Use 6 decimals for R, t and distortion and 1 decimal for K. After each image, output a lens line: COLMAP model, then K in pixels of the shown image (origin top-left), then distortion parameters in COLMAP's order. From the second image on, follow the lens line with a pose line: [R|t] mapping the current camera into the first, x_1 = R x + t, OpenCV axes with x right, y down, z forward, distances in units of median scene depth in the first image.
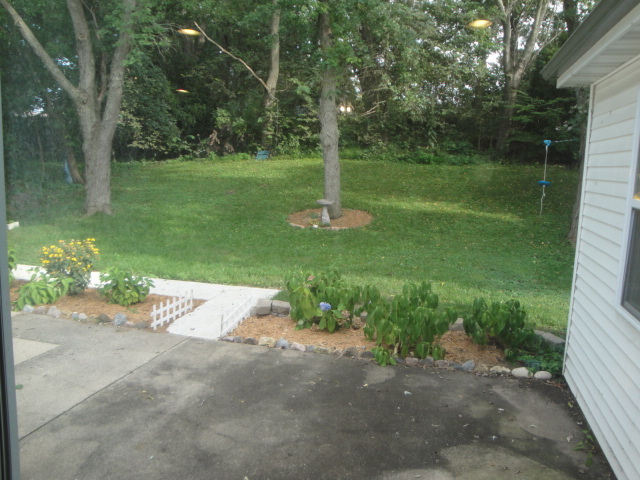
lens RADIAL K [[529.4, 0, 322.5], [0, 529.4, 239.0], [0, 0, 1]] dist [-0.137388, 0.109283]
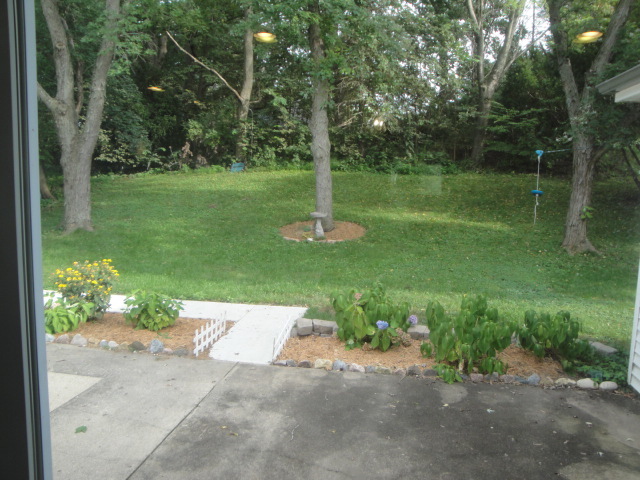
lens RADIAL K [[529.4, 0, 319.1], [0, 529.4, 241.3], [0, 0, 1]] dist [-0.137388, 0.109283]
pose [[0.995963, -0.021489, 0.087159, -0.149865], [0.022820, 0.999637, -0.014303, -0.011322], [-0.086820, 0.016234, 0.996092, 0.034888]]
